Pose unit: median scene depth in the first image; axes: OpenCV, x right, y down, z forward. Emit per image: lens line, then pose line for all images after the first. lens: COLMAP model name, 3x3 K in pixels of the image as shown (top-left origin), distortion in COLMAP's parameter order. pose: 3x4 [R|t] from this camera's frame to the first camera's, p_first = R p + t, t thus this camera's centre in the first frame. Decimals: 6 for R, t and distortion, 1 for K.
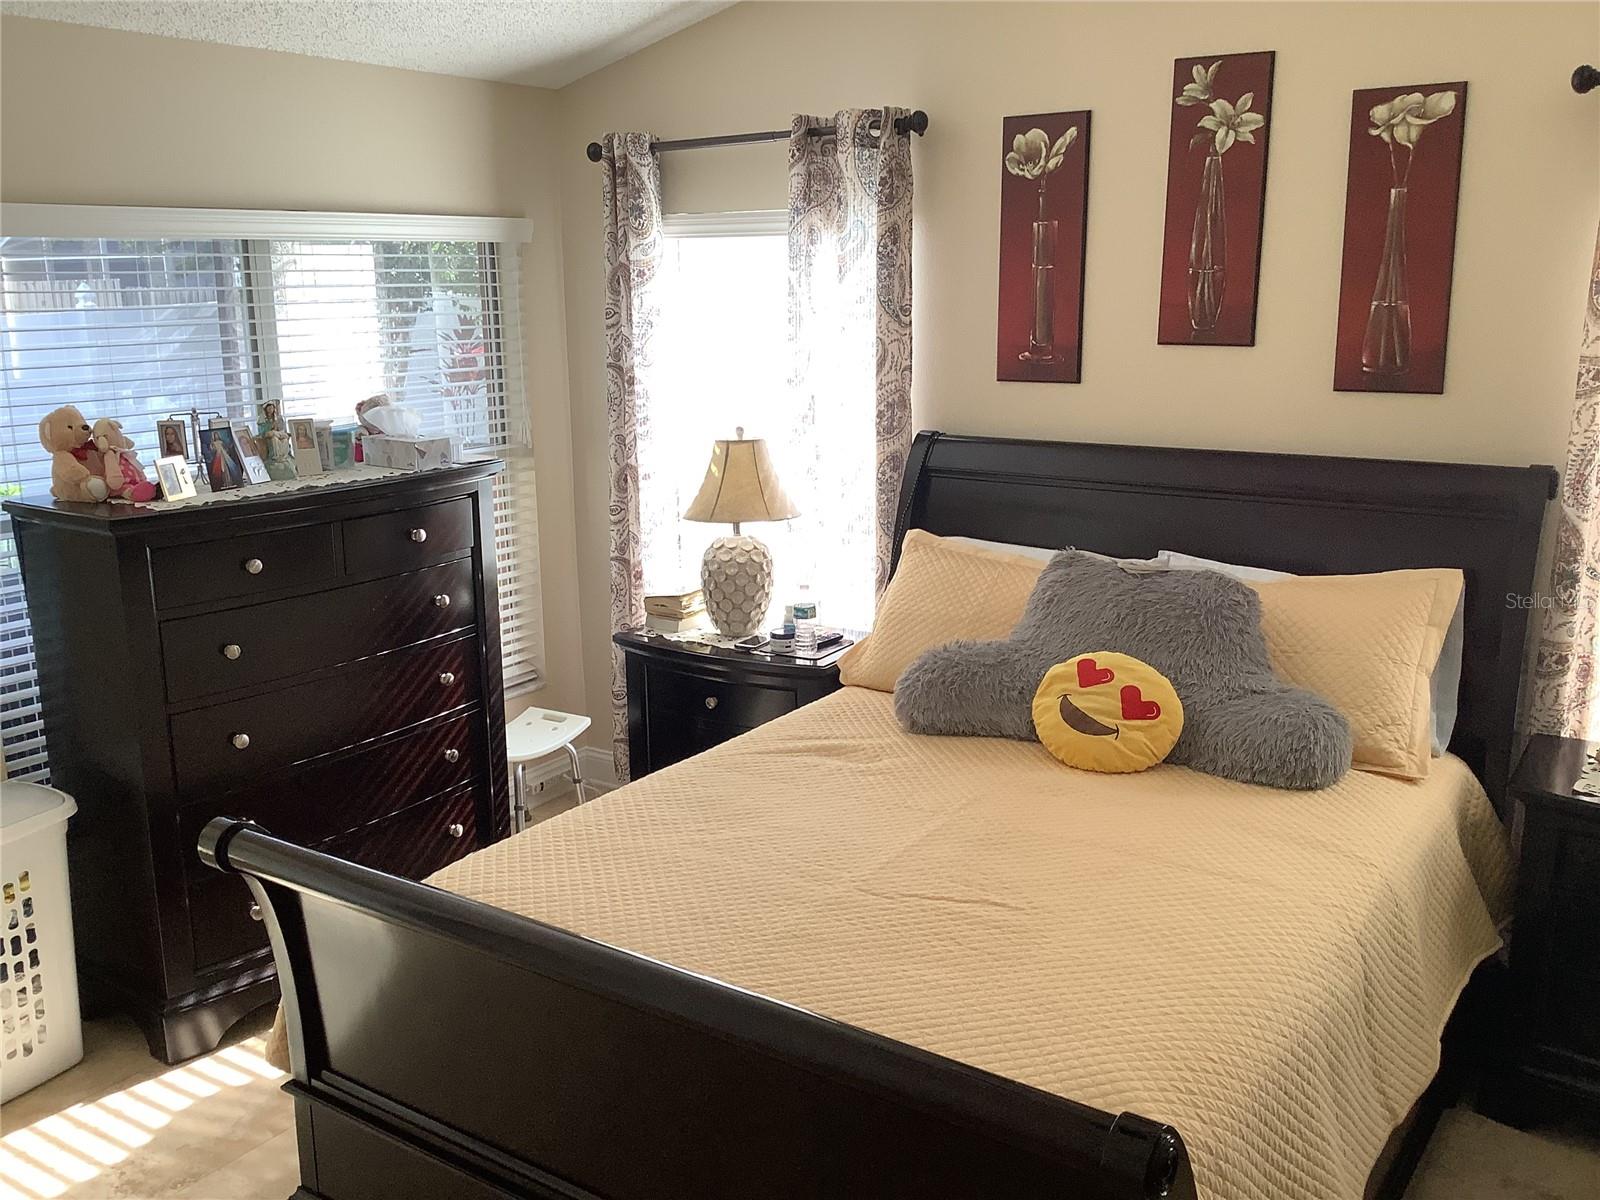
lens RADIAL K [[1452.4, 0, 794.6], [0, 1452.4, 596.8], [0, 0, 1]] dist [0.120352, -0.239127]
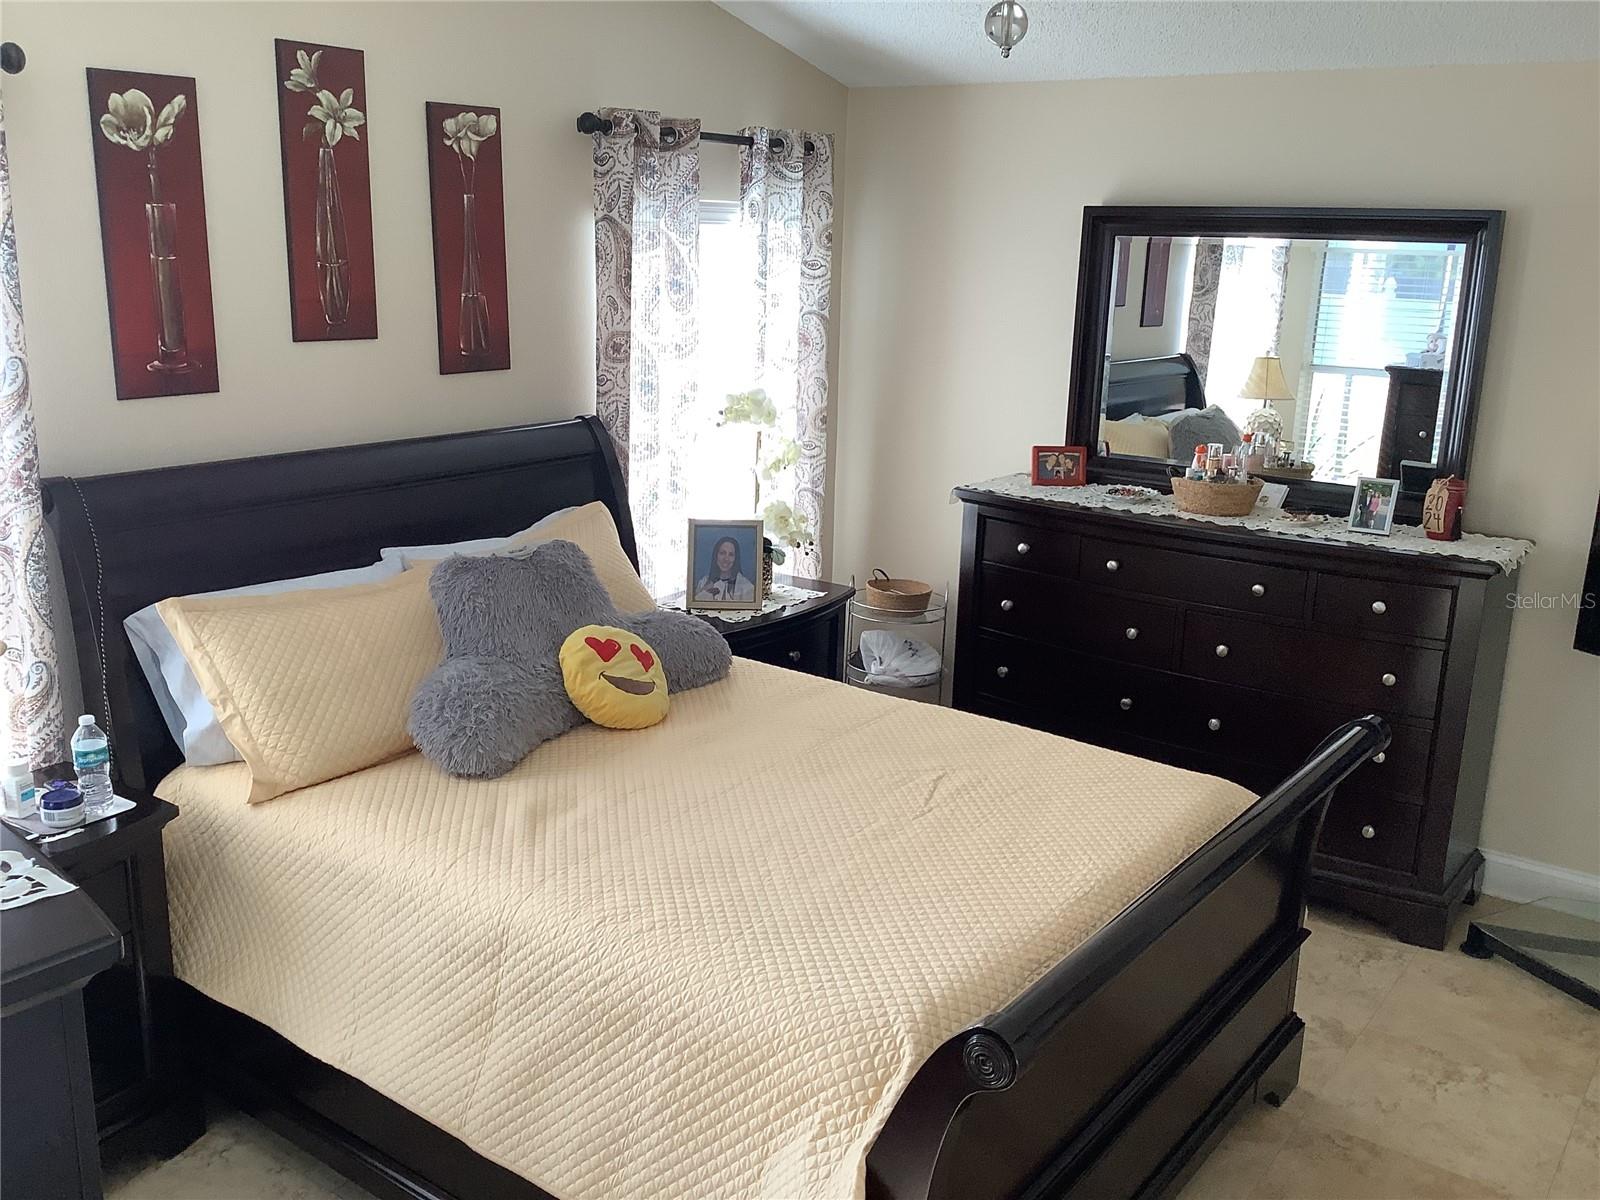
lens RADIAL K [[1452.4, 0, 794.6], [0, 1452.4, 596.8], [0, 0, 1]] dist [0.120352, -0.239127]
pose [[0.048081, -0.233018, 0.971283, -0.689831], [0.197292, 0.955466, 0.219457, -0.159493], [-0.979165, 0.181075, 0.091913, 0.627714]]
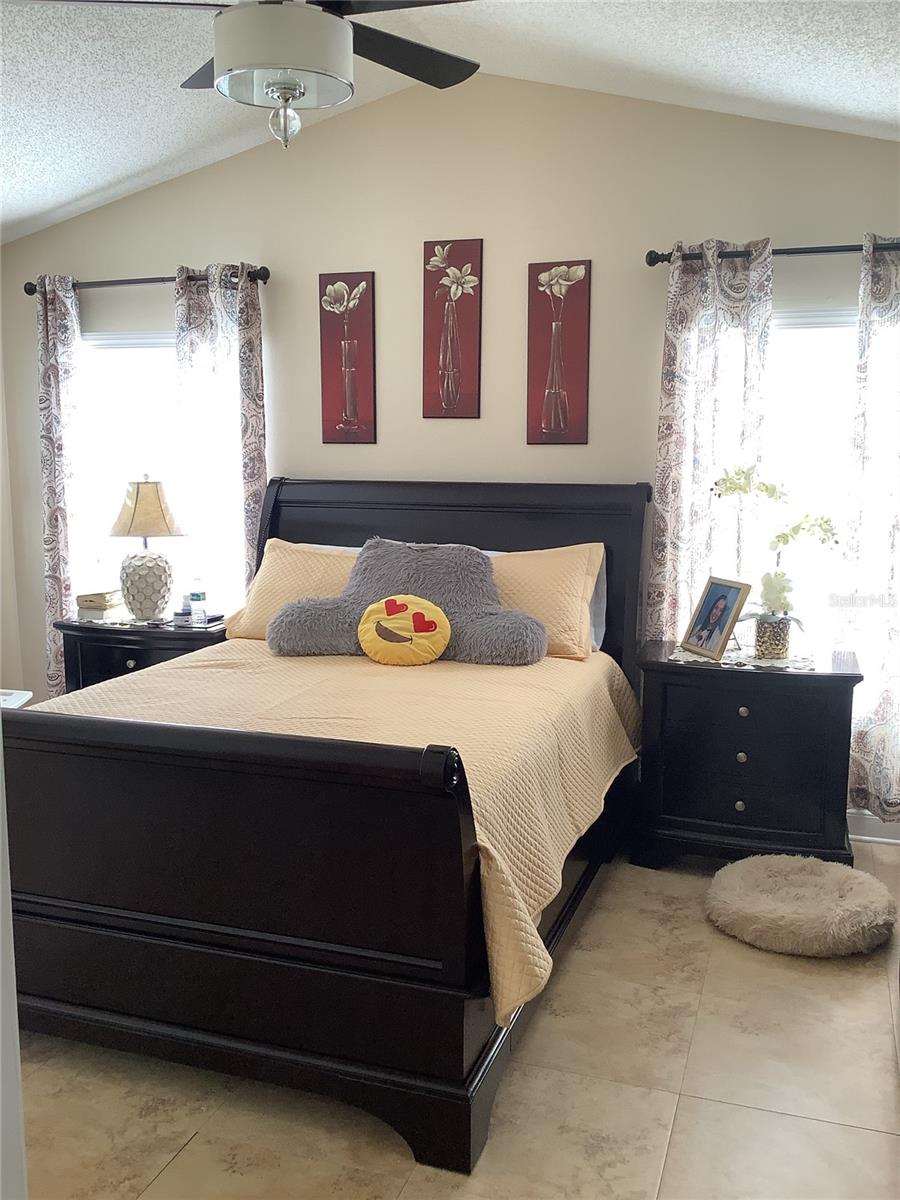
lens RADIAL K [[1089.3, 0, 454.4], [0, 1089.3, 598.5], [0, 0, 1]] dist [0.120352, -0.239127]
pose [[0.962440, -0.026283, 0.270221, -0.044920], [0.047300, 0.996314, -0.071562, 0.108999], [-0.267344, 0.081655, 0.960135, -0.132185]]
